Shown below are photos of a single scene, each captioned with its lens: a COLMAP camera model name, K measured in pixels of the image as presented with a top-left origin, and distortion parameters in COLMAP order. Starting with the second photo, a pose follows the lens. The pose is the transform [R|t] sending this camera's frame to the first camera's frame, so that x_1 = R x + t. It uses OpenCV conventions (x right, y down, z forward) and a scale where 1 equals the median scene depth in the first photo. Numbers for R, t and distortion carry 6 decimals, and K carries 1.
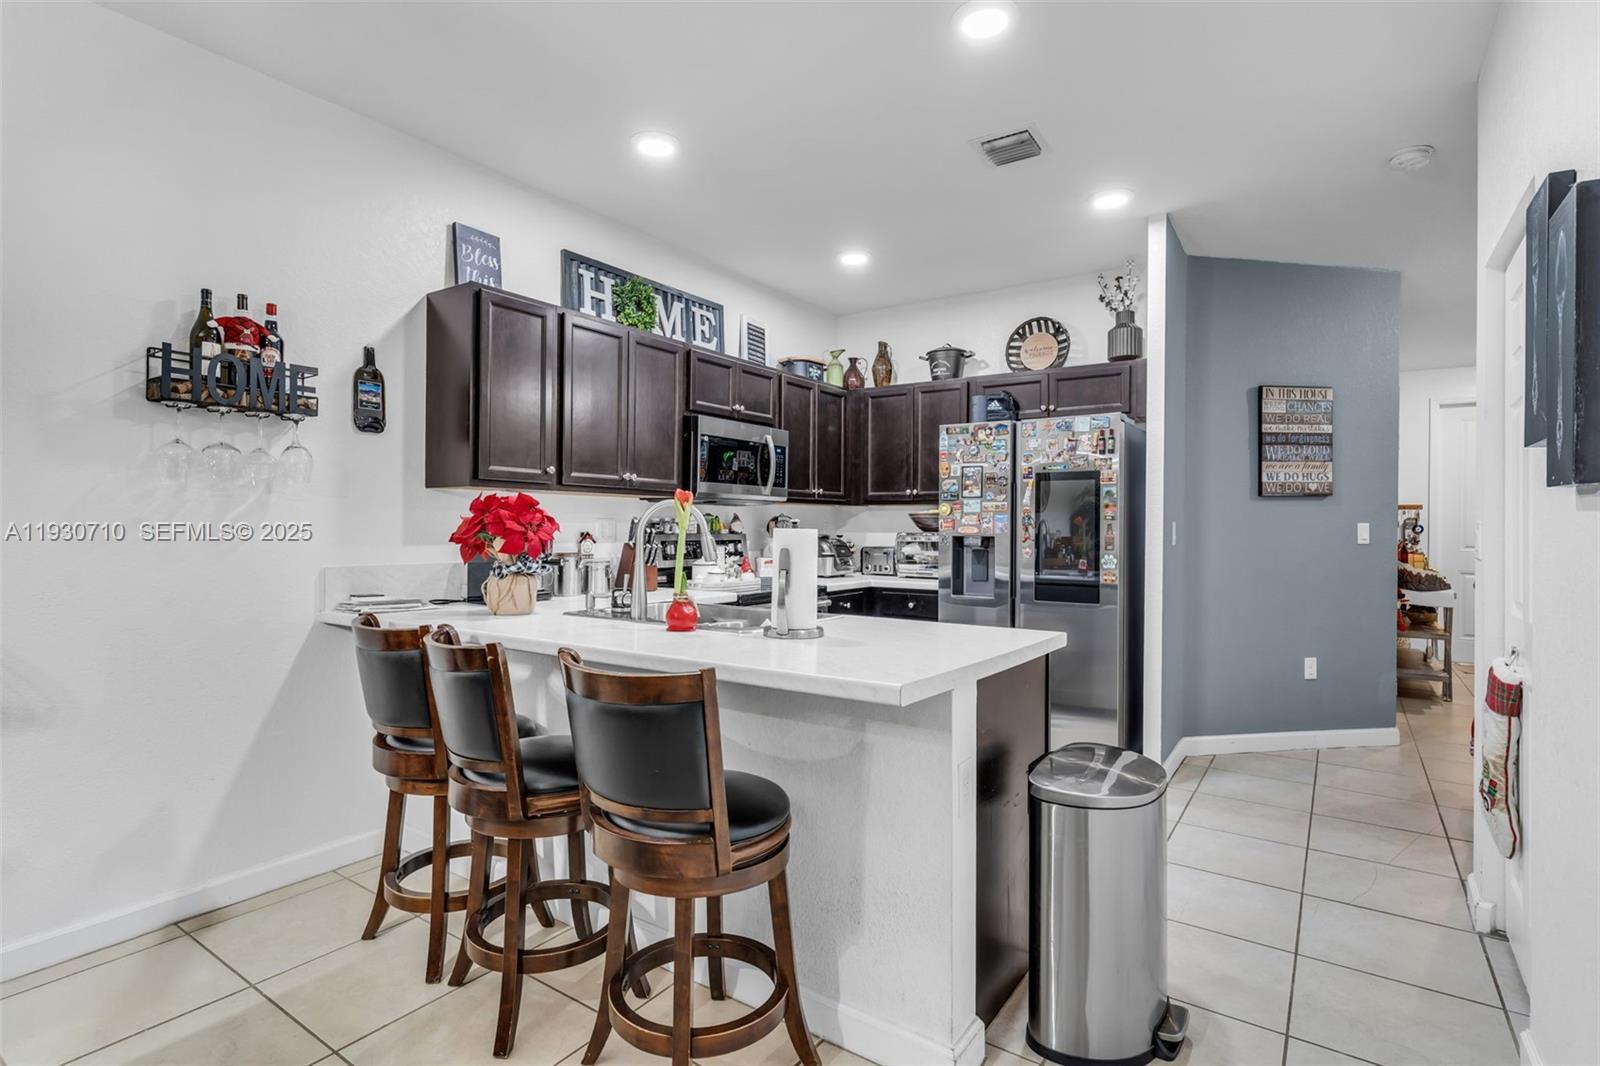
lens RADIAL K [[775.2, 0, 809.1], [0, 775.2, 524.8], [0, 0, 1]] dist [0.006067, -0.002049]
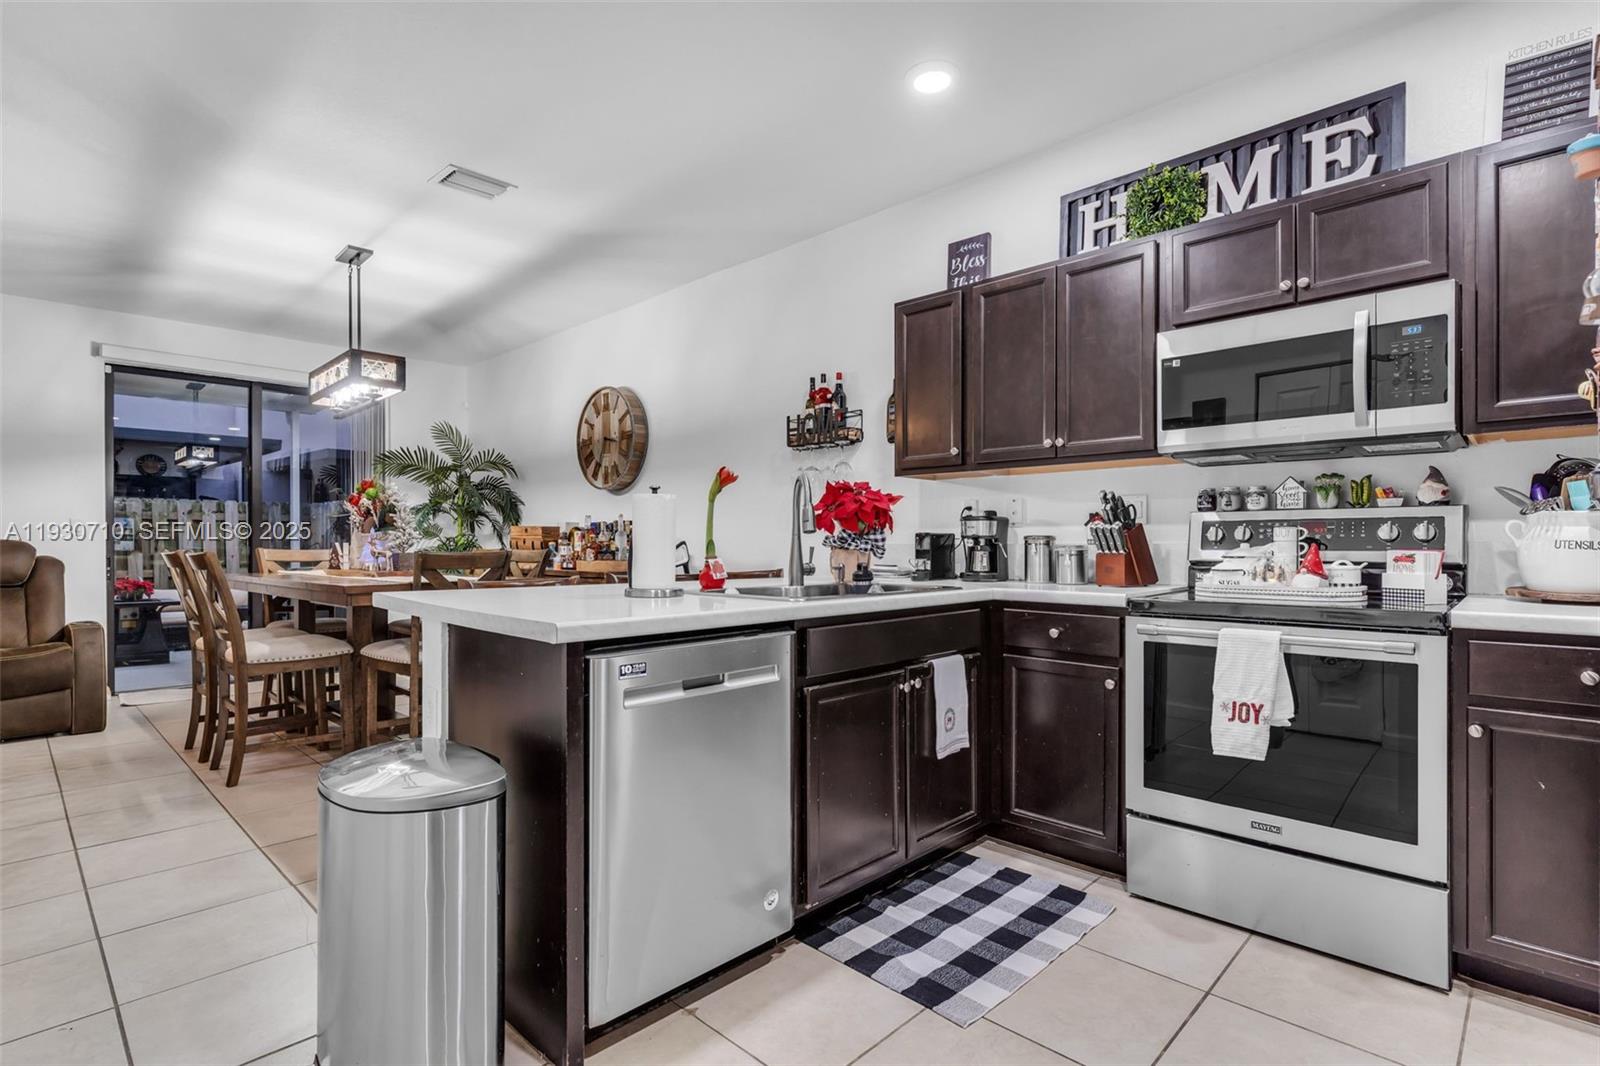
lens RADIAL K [[775.2, 0, 804.1], [0, 775.2, 541.8], [0, 0, 1]] dist [0.006067, -0.002049]
pose [[-0.162019, -0.005968, -0.986770, 0.520496], [0.005691, 0.999959, -0.006982, 0.039752], [0.986771, -0.006747, -0.161979, 0.723024]]
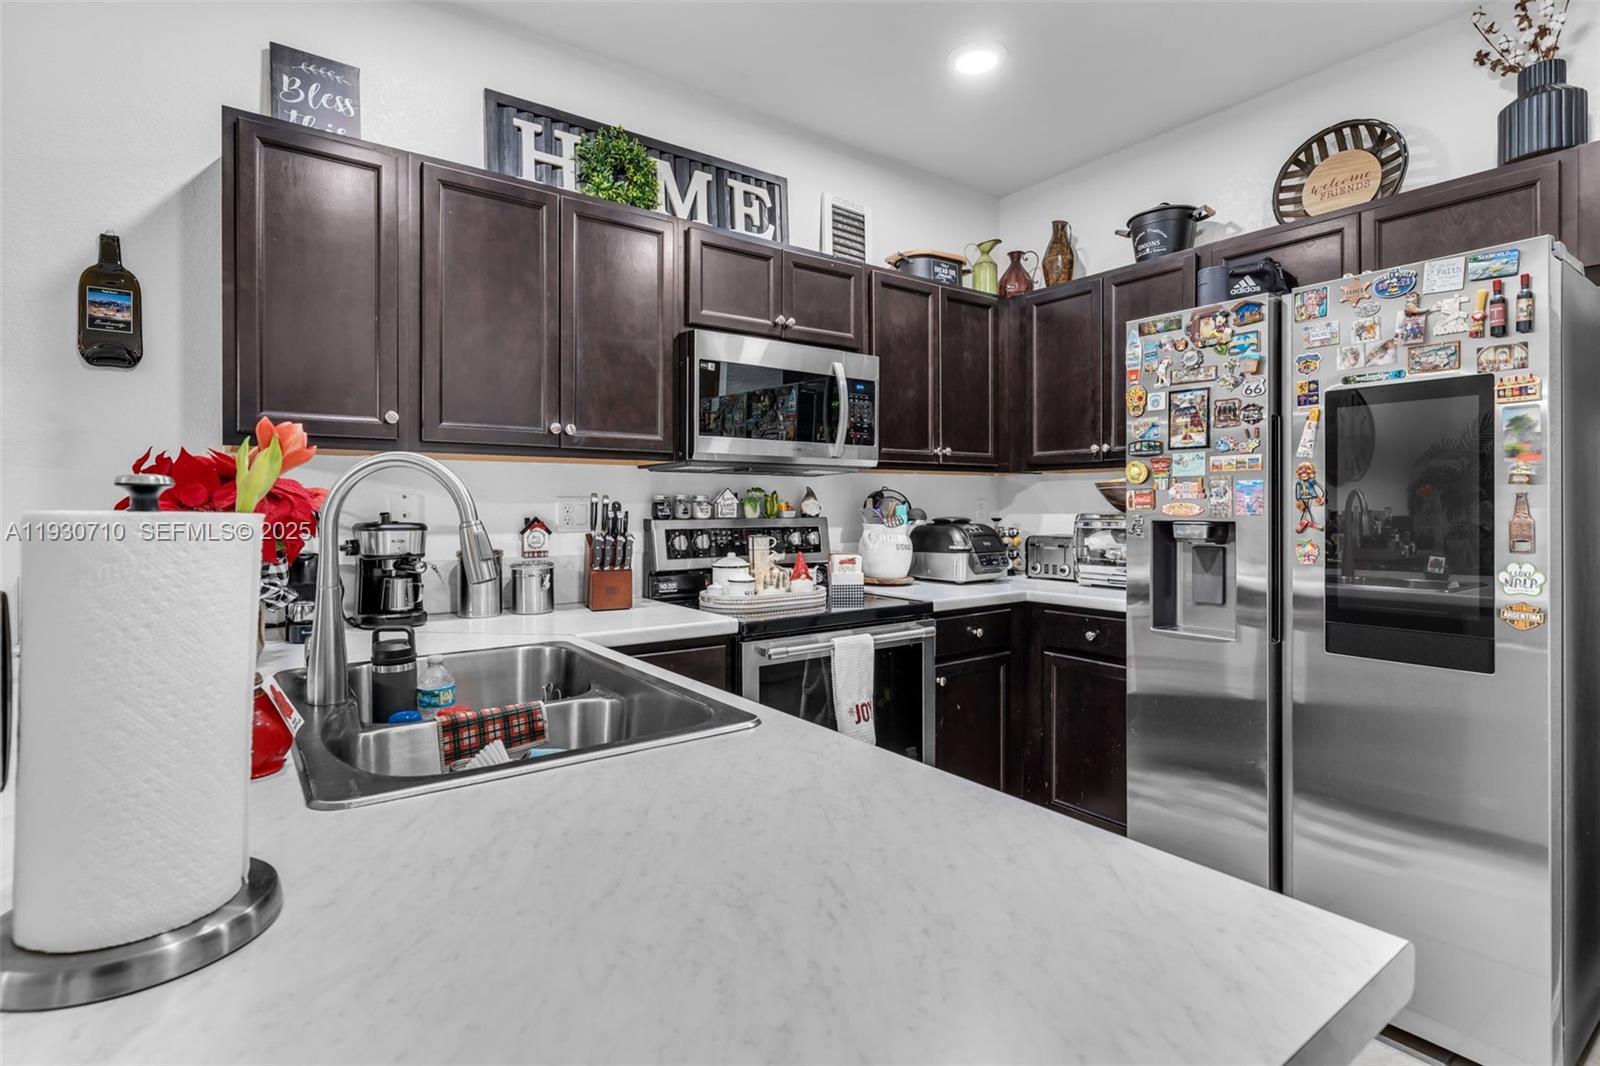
lens RADIAL K [[775.2, 0, 801.9], [0, 775.2, 506.9], [0, 0, 1]] dist [0.006067, -0.002049]
pose [[0.943917, -0.009130, -0.330058, 0.129689], [0.009909, 0.999951, 0.000679, 0.002043], [0.330035, -0.003912, 0.943961, 0.394138]]
